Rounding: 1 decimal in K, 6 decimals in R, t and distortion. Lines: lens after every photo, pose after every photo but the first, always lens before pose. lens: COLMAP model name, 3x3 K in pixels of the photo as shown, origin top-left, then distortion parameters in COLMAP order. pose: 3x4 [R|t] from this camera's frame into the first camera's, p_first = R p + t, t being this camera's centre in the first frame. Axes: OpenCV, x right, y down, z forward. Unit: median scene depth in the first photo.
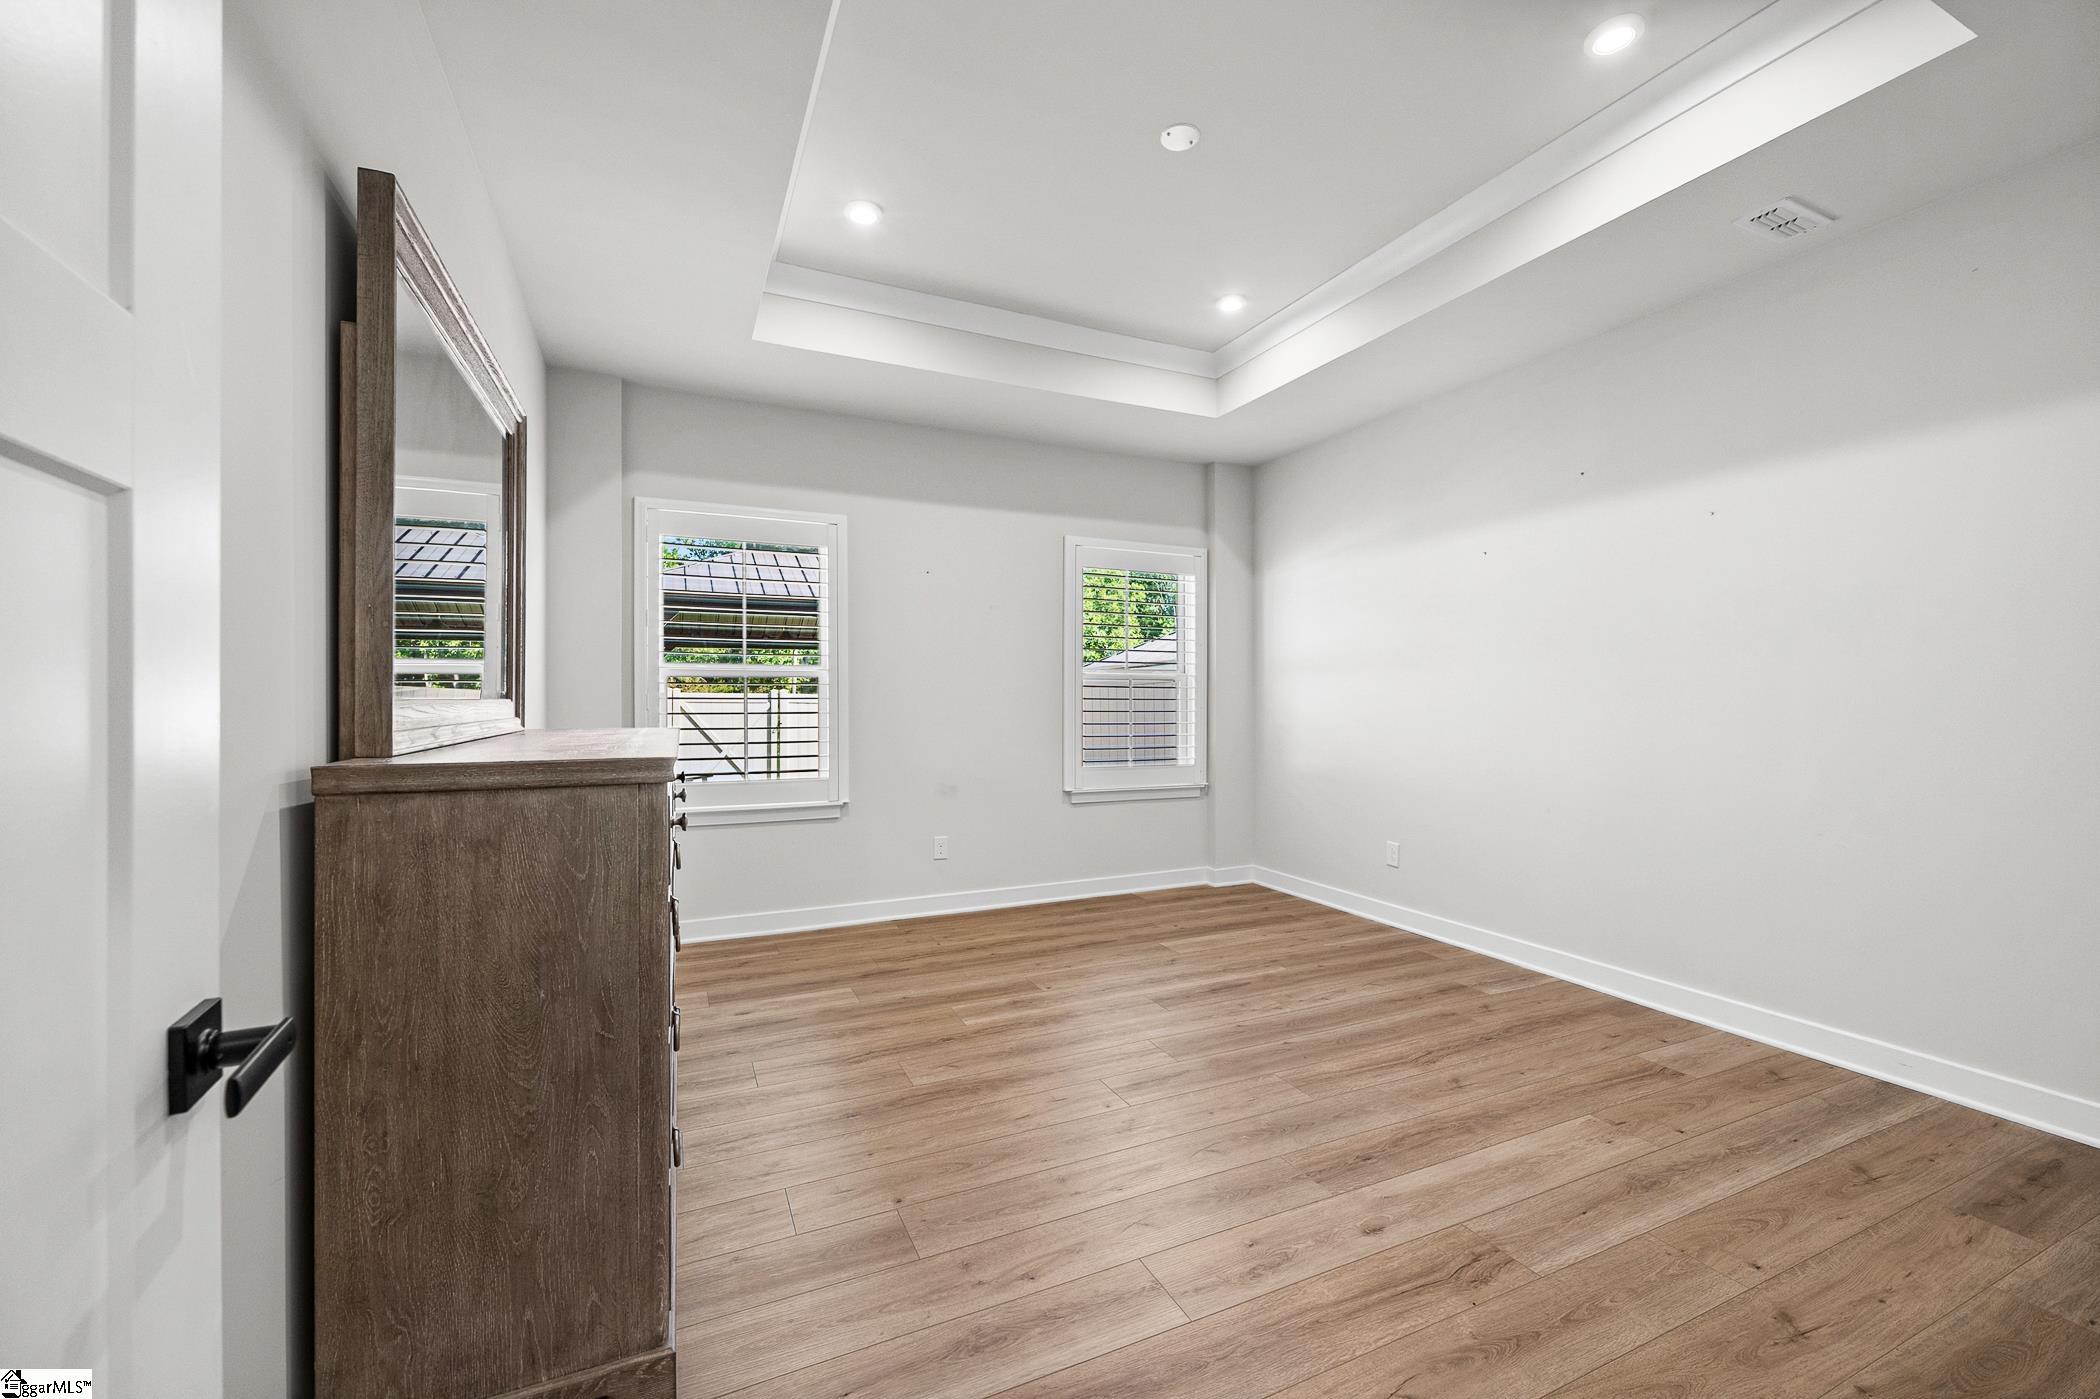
lens RADIAL K [[836.8, 0, 1052.2], [0, 836.8, 699.5], [0, 0, 1]] dist [-0.001830, -0.000076]
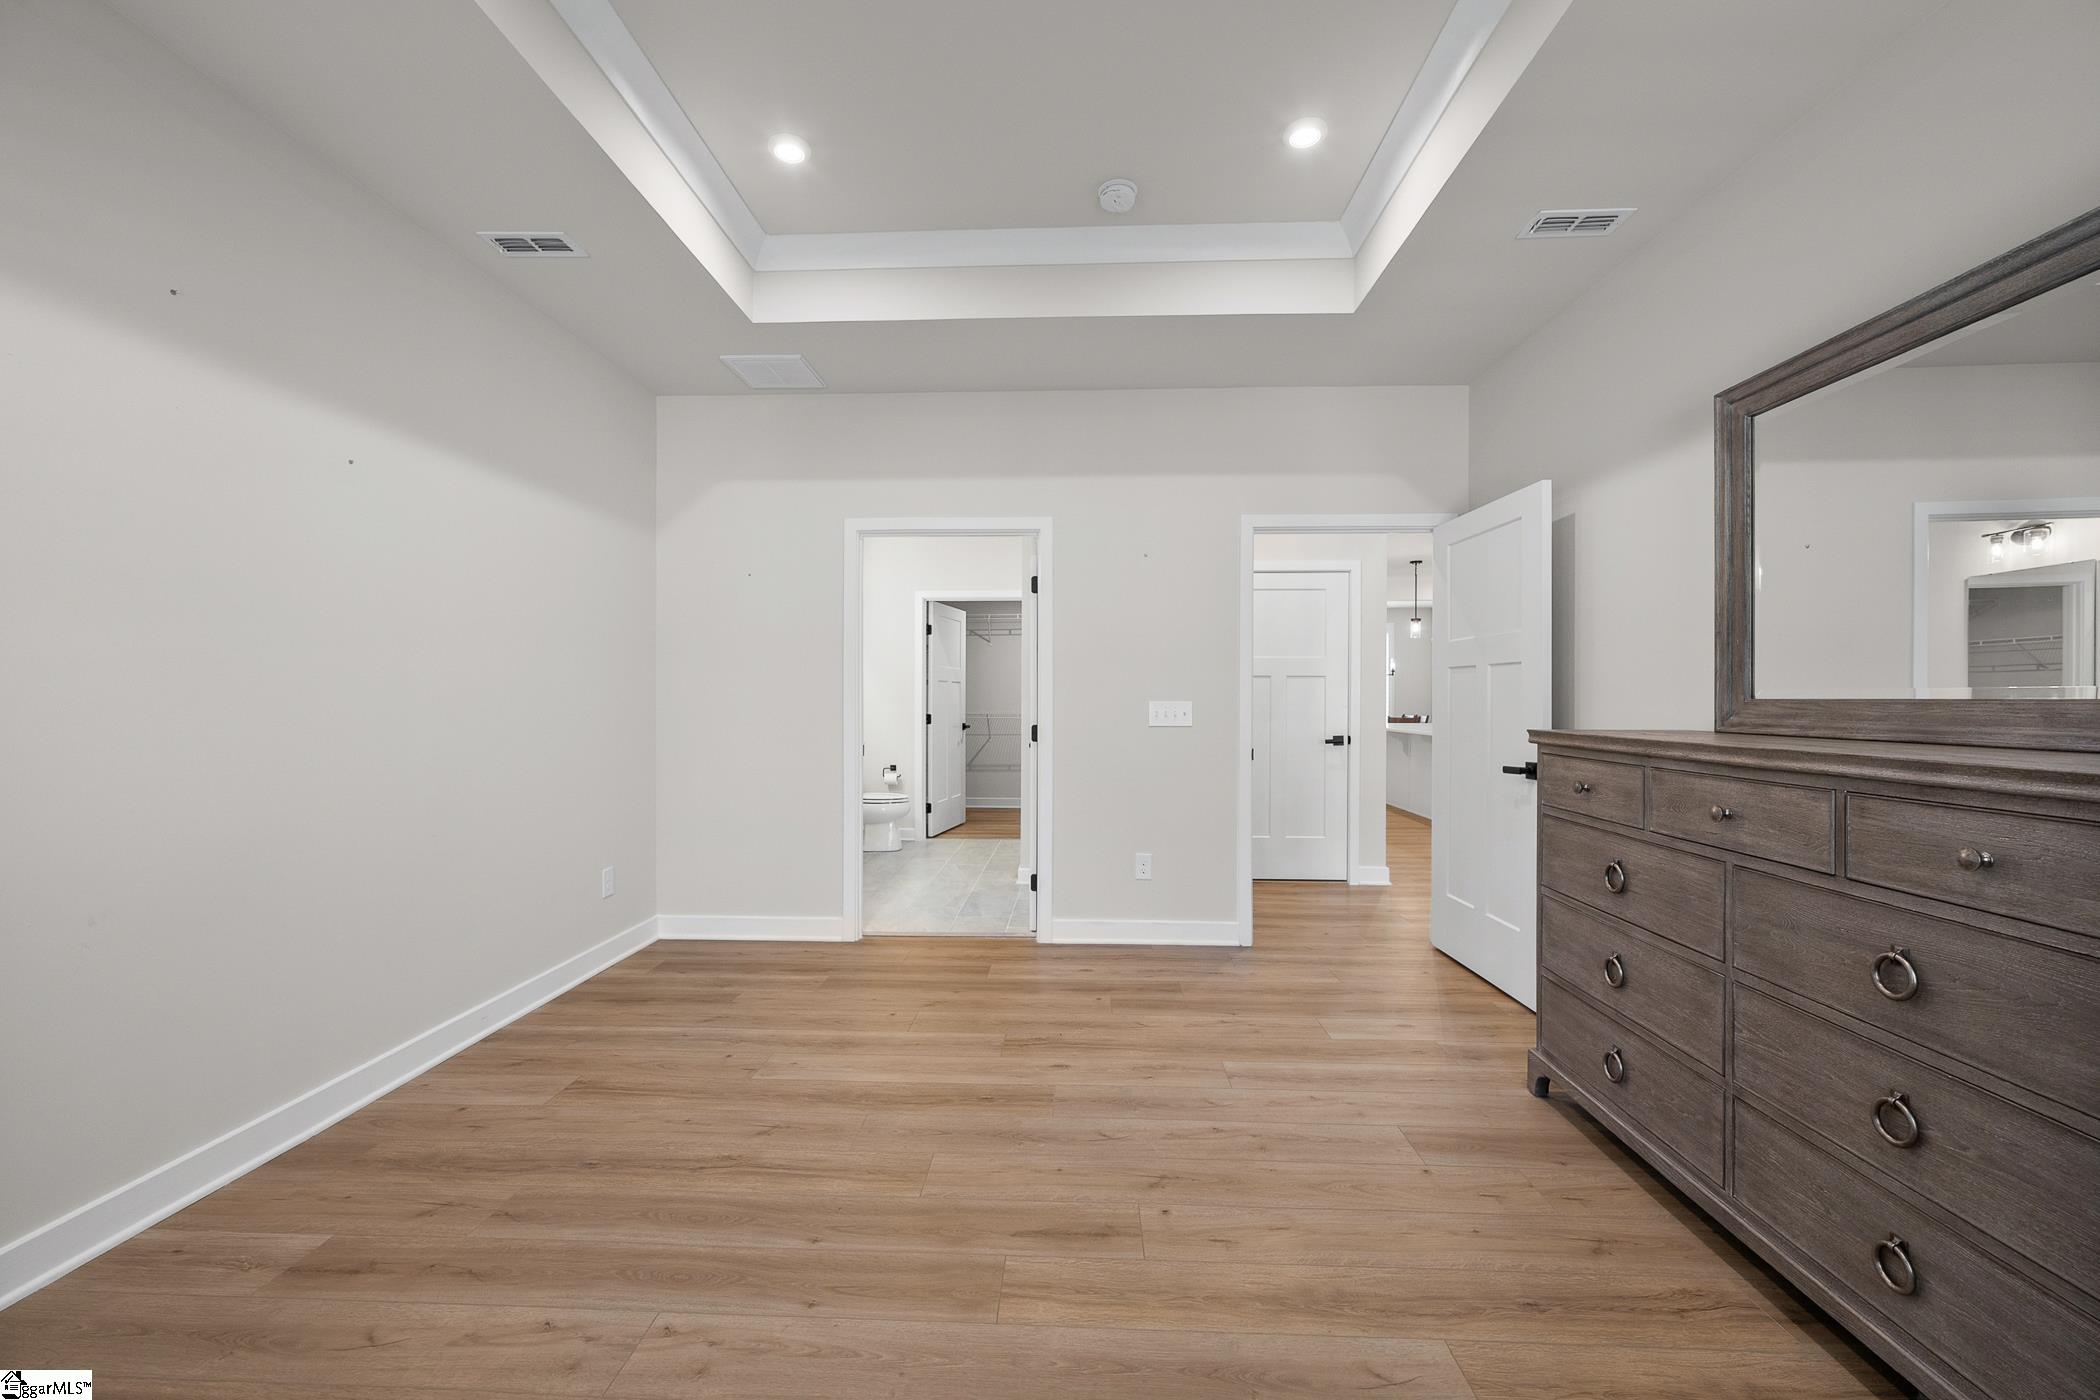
lens RADIAL K [[836.8, 0, 1050.5], [0, 836.8, 700.0], [0, 0, 1]] dist [-0.001830, -0.000076]
pose [[-0.892476, -0.000705, 0.451093, -0.187917], [-0.000956, 0.999999, -0.000327, 0.003511], [-0.451093, -0.000723, -0.892477, 1.713651]]
